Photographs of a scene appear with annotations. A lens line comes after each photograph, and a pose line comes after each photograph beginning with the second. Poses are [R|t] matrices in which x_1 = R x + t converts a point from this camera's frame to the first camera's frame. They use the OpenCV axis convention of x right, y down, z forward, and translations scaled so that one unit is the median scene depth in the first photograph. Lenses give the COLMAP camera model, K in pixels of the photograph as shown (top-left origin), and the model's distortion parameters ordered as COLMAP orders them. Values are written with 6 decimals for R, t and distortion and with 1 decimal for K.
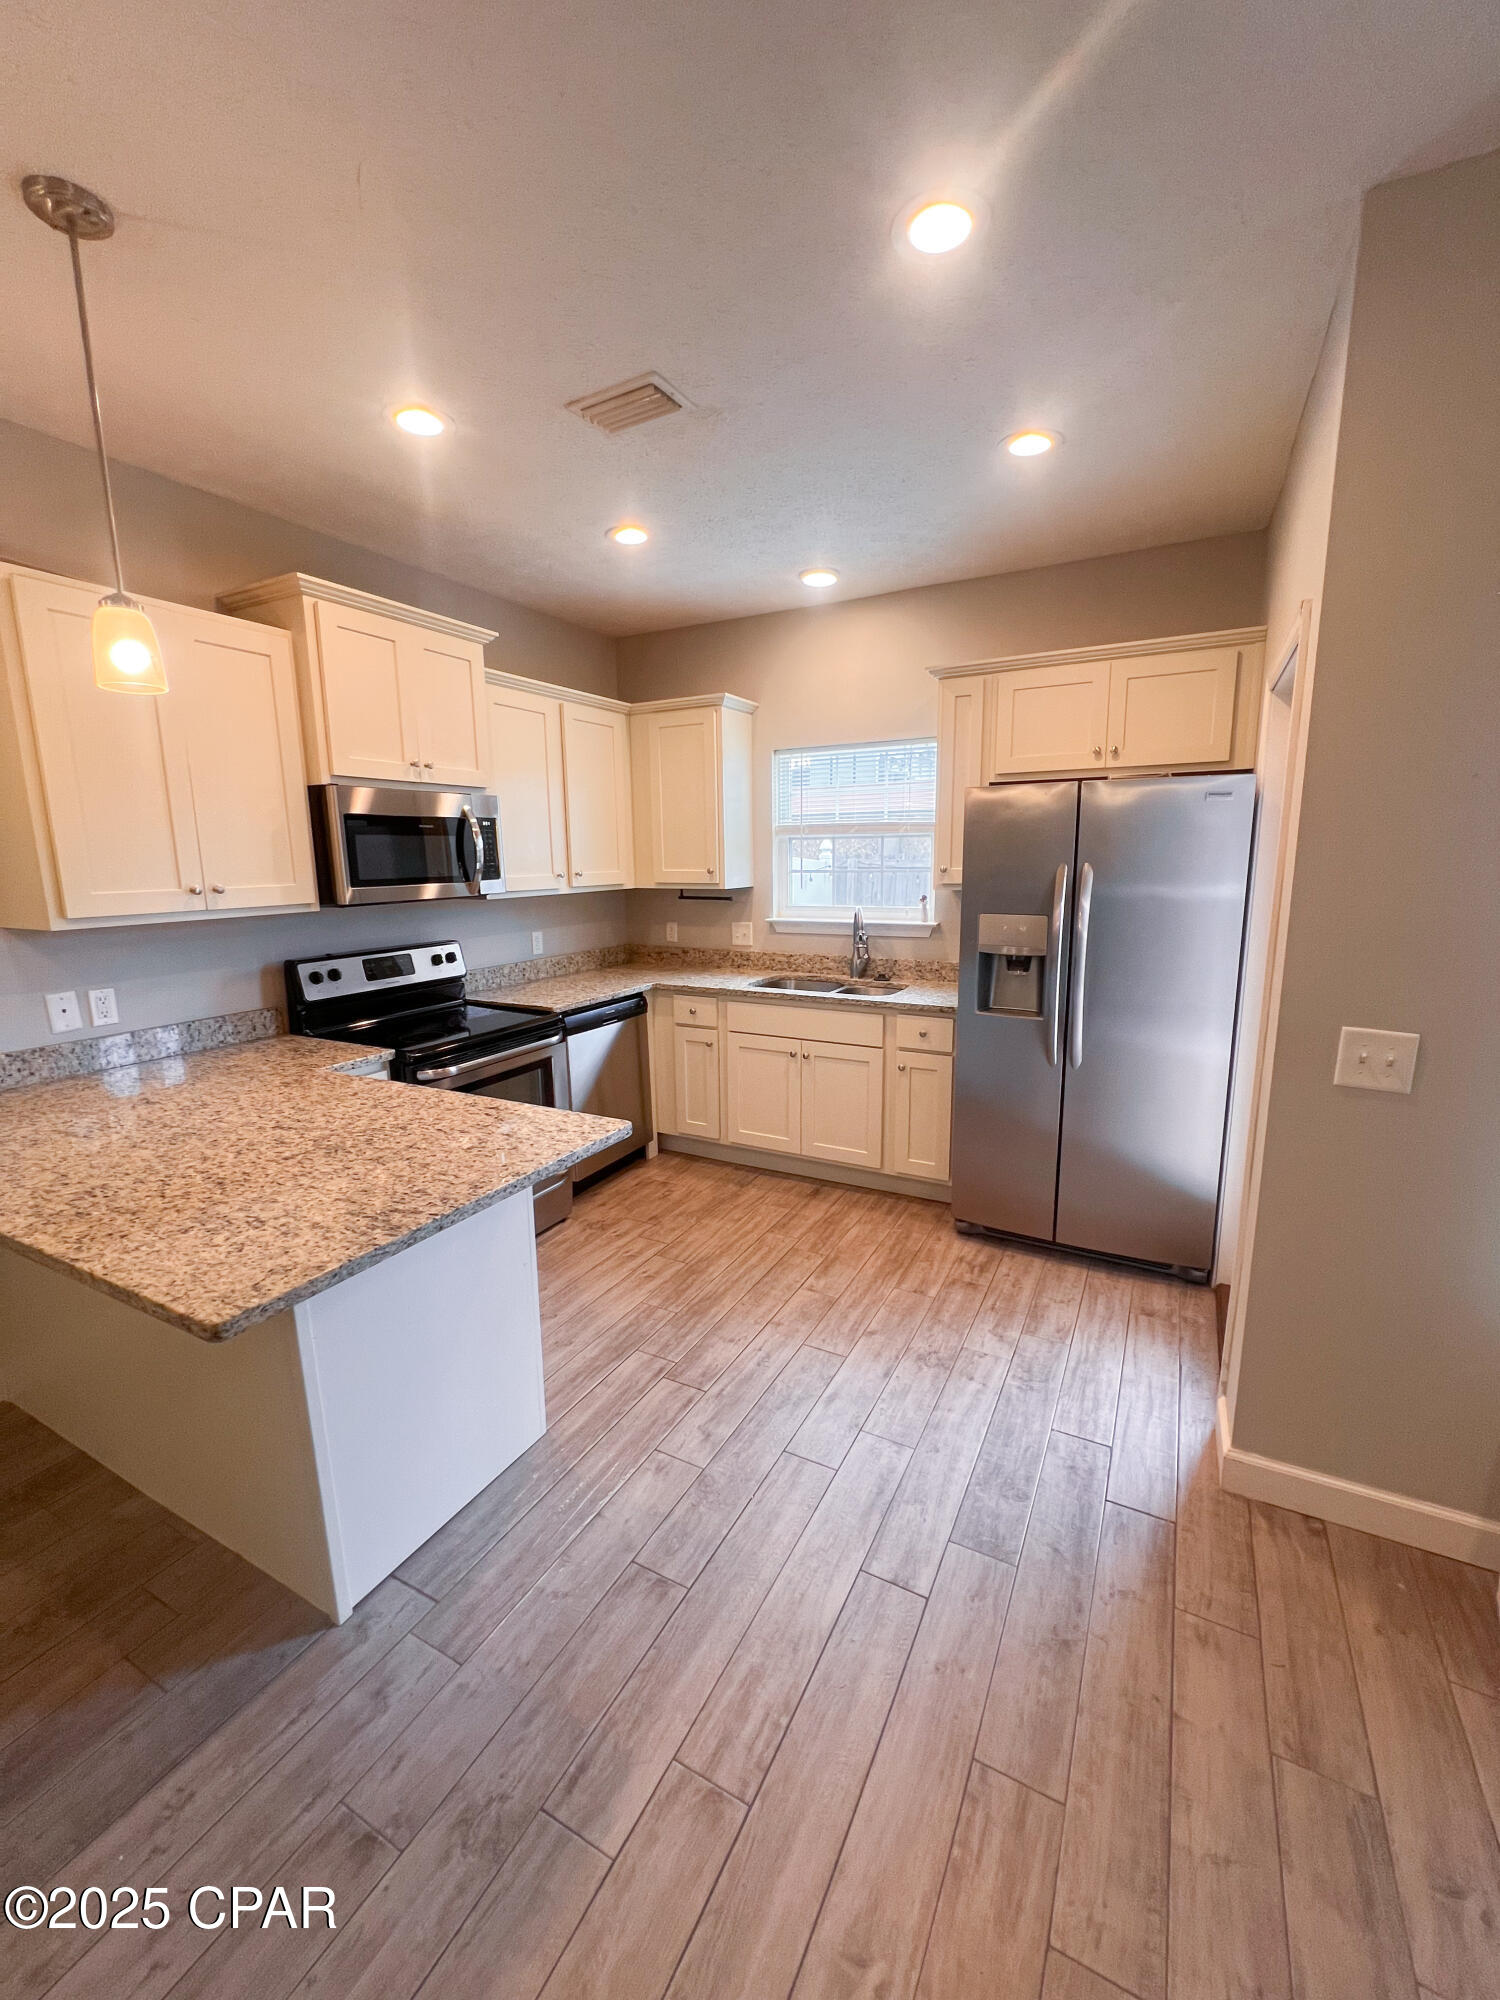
lens RADIAL K [[804.3, 0, 753.3], [0, 804.3, 995.3], [0, 0, 1]] dist [0.000738, 0.000705]
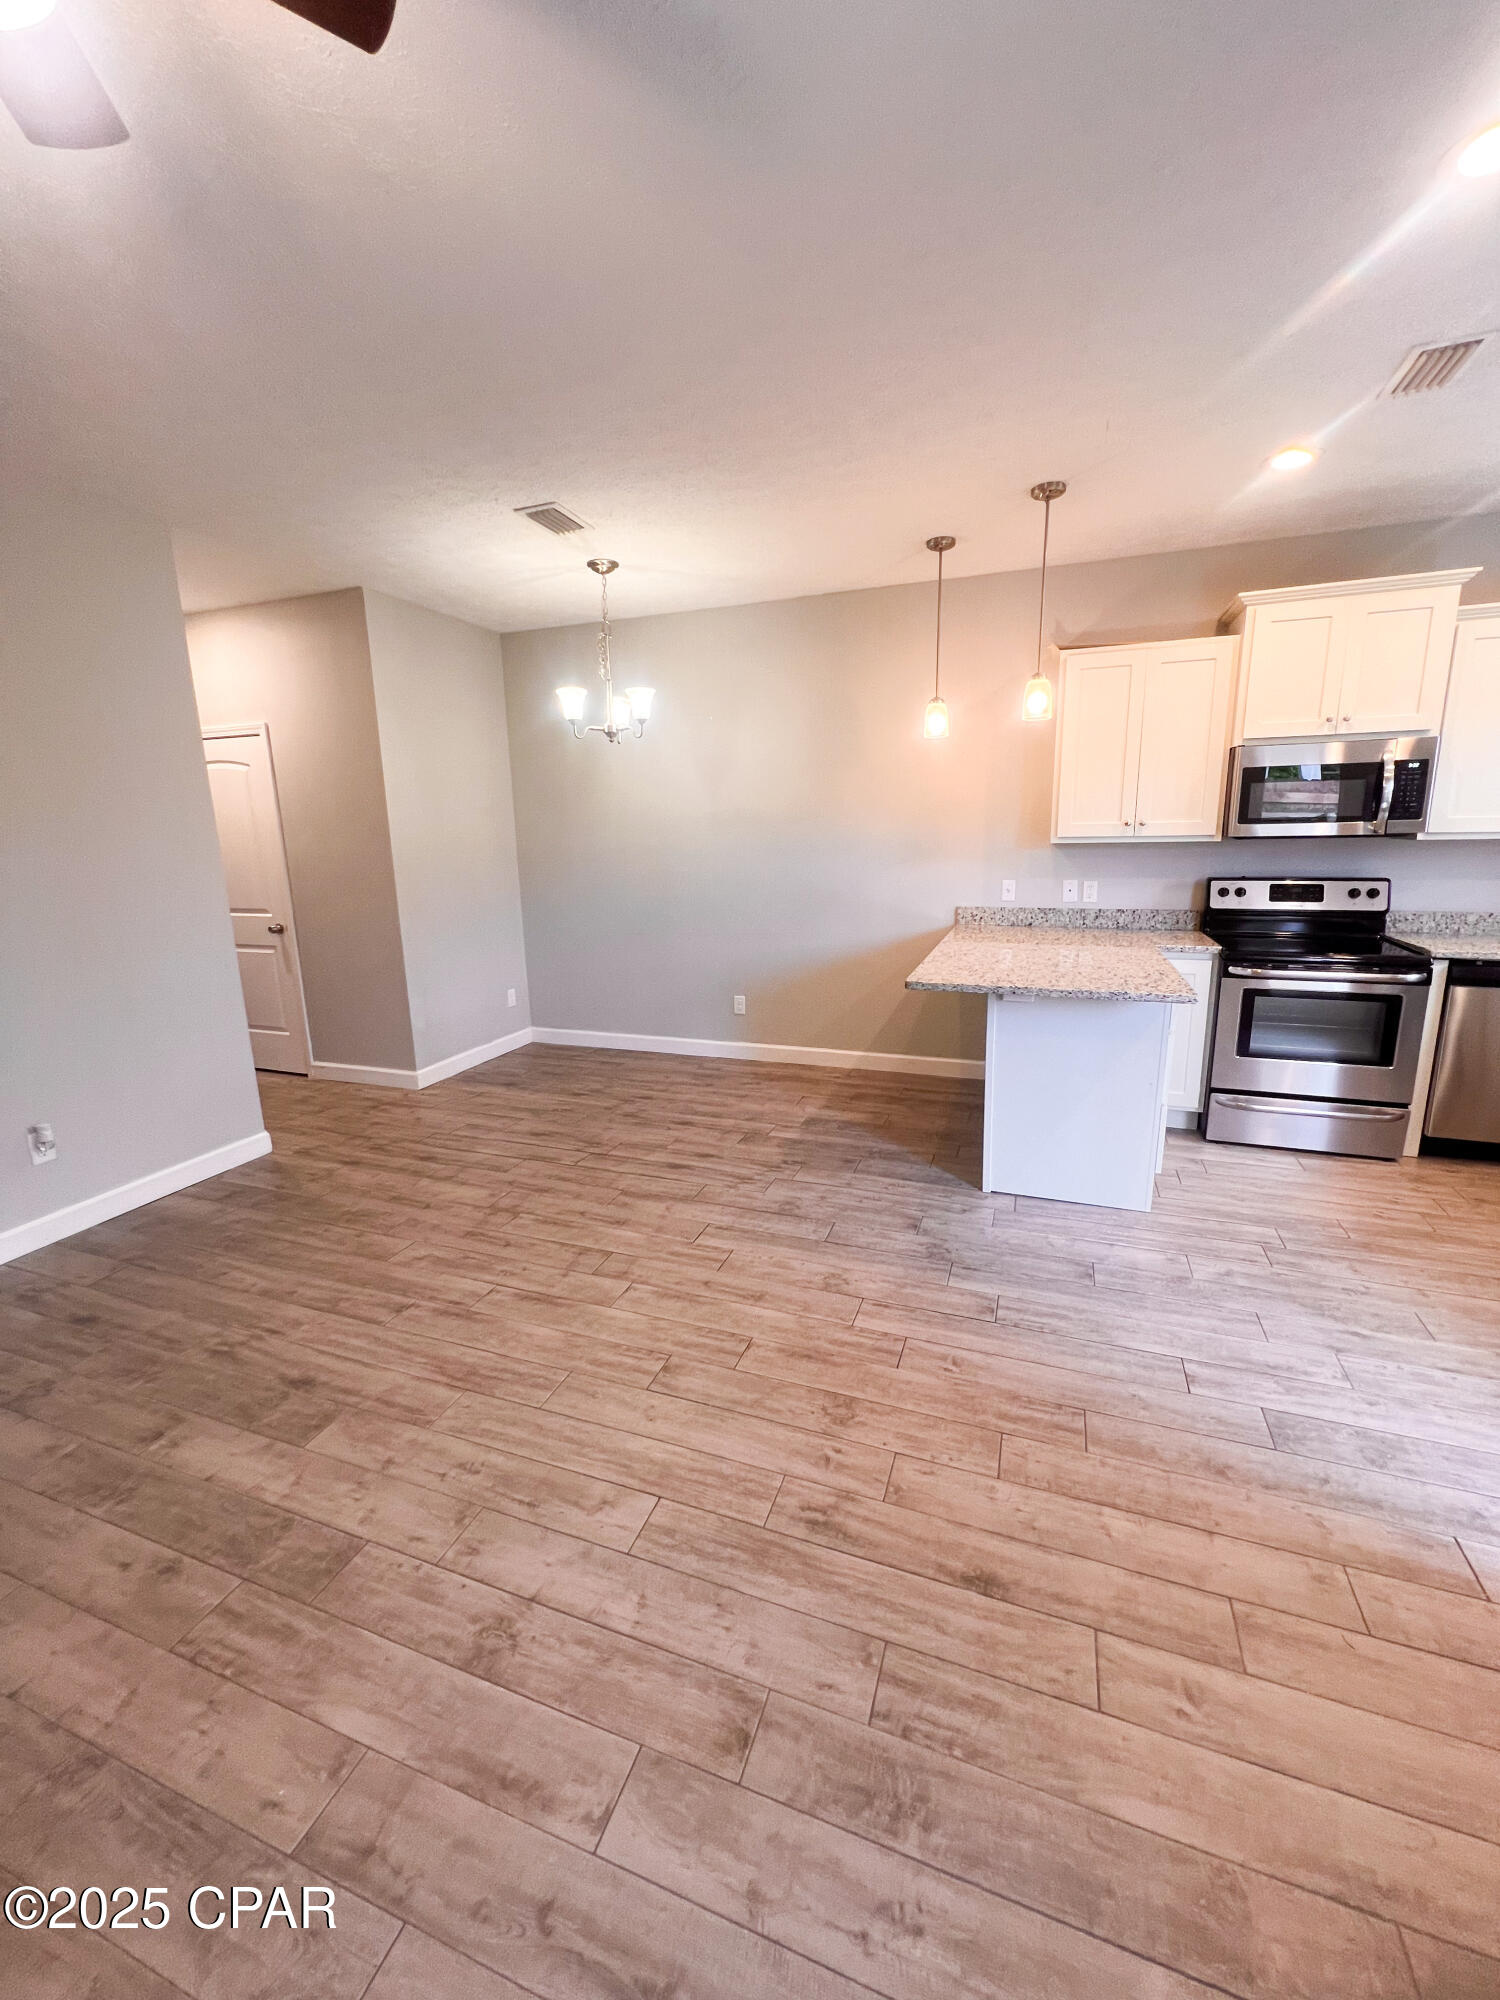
lens RADIAL K [[806.6, 0, 753.3], [0, 806.6, 1000.1], [0, 0, 1]] dist [-0.002825, -0.000223]
pose [[0.131015, 0.216453, -0.967462, 0.864330], [-0.152952, 0.968603, 0.195996, 0.011240], [0.979510, 0.122297, 0.160009, 0.043507]]
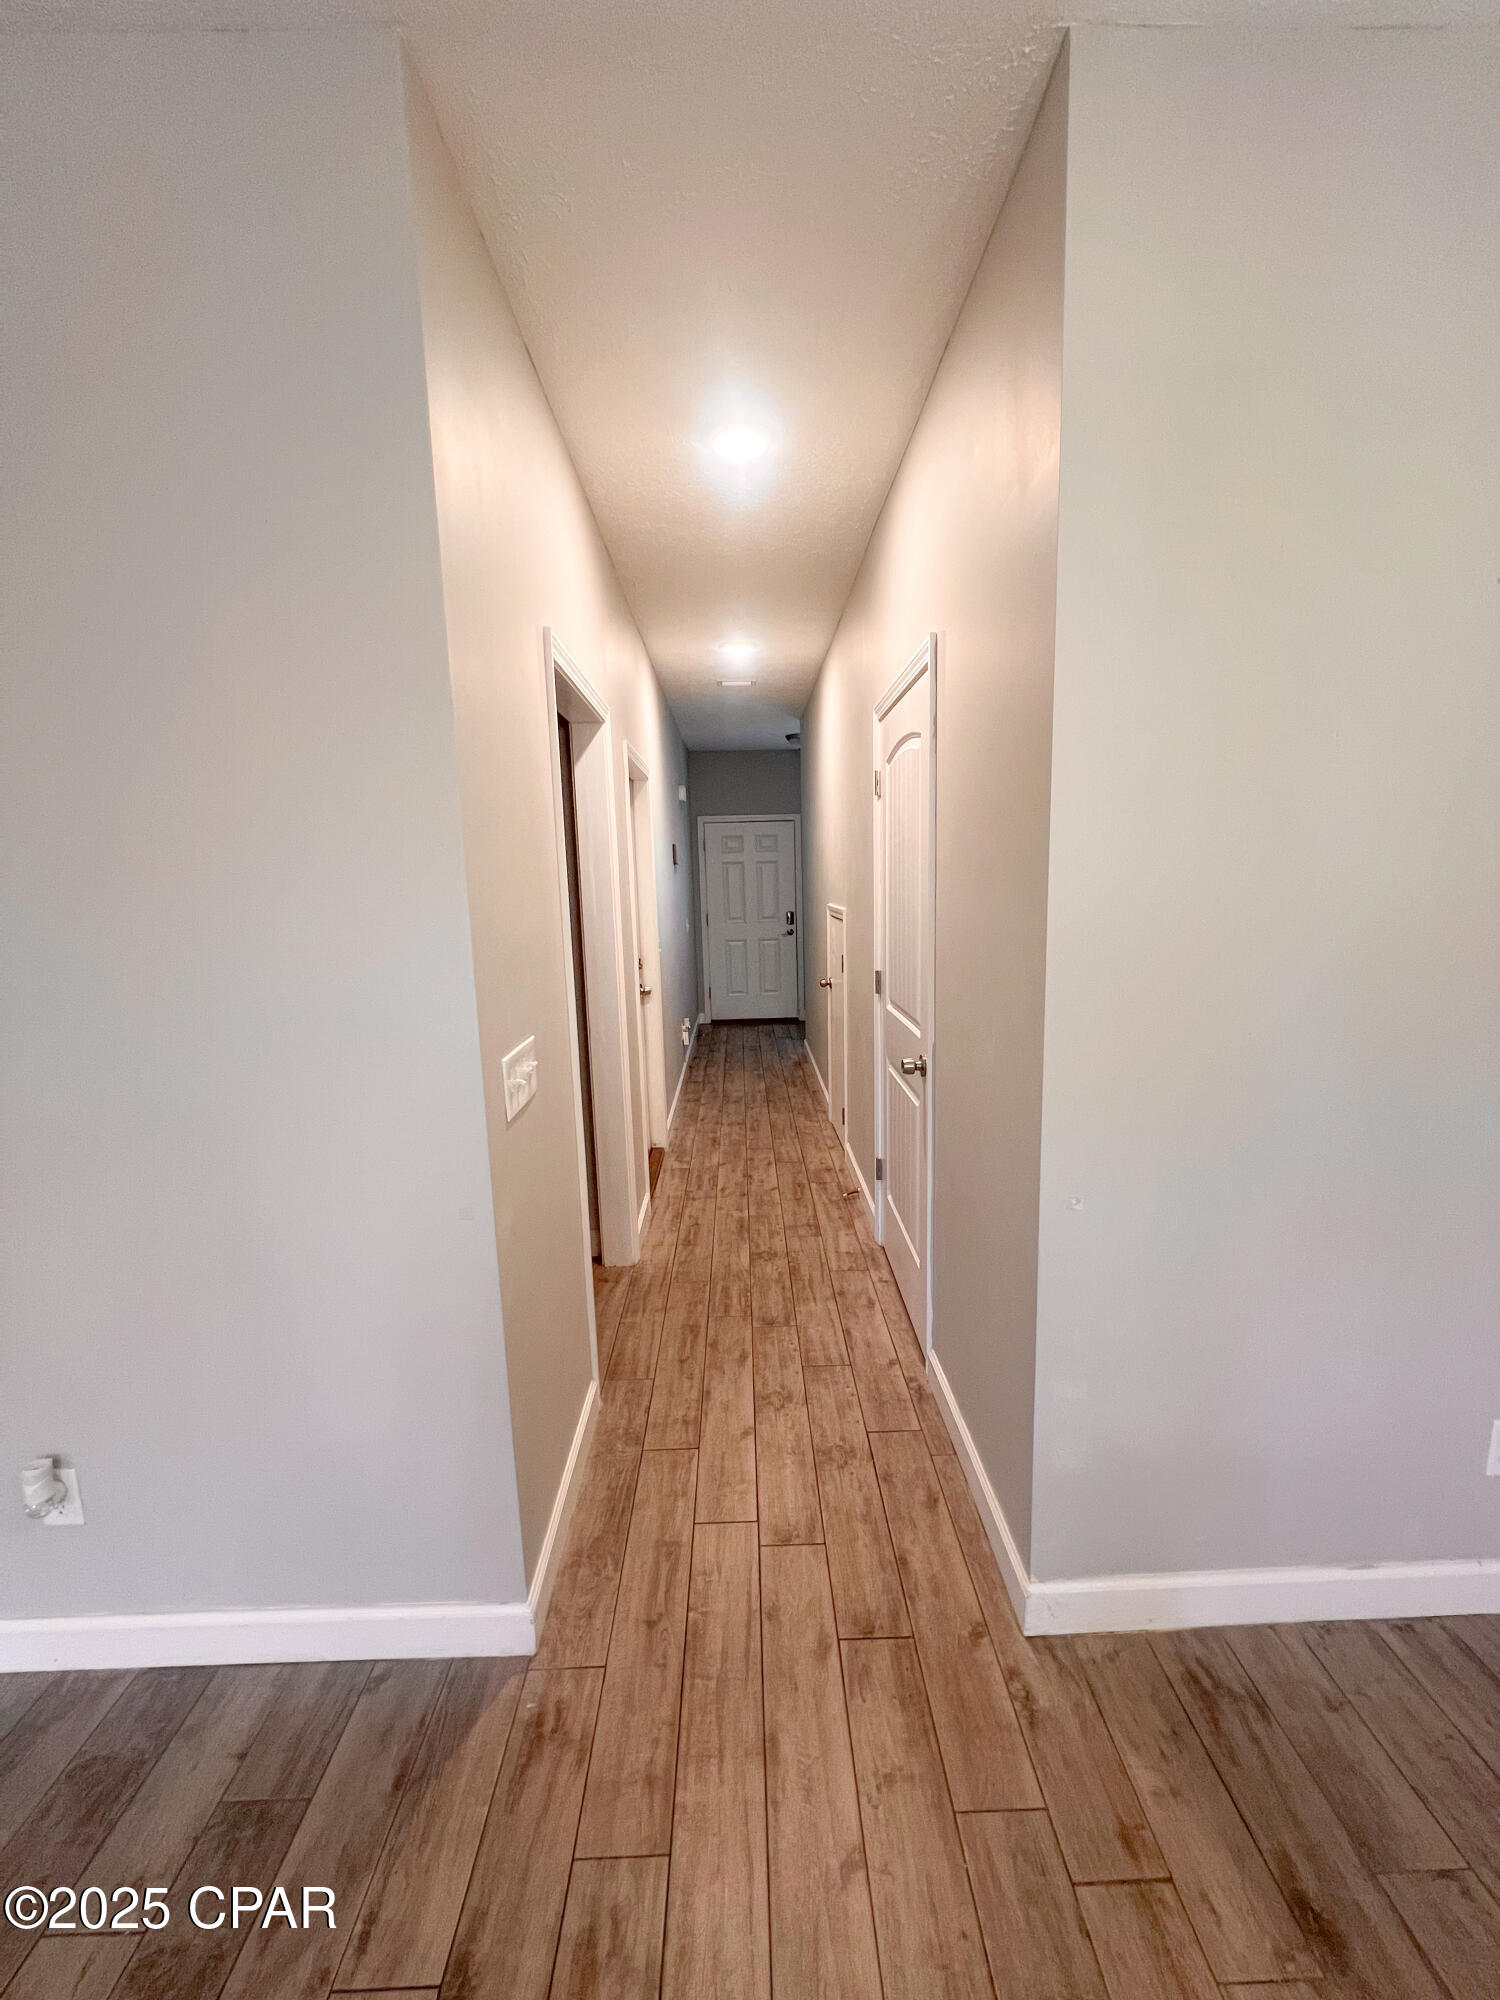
lens RADIAL K [[804.3, 0, 751.6], [0, 804.3, 990.5], [0, 0, 1]] dist [0.000738, 0.000705]
pose [[-0.873302, 0.101012, -0.476593, -0.621958], [-0.049302, 0.954922, 0.292732, 0.046987], [0.484679, 0.279141, -0.828955, -0.120526]]
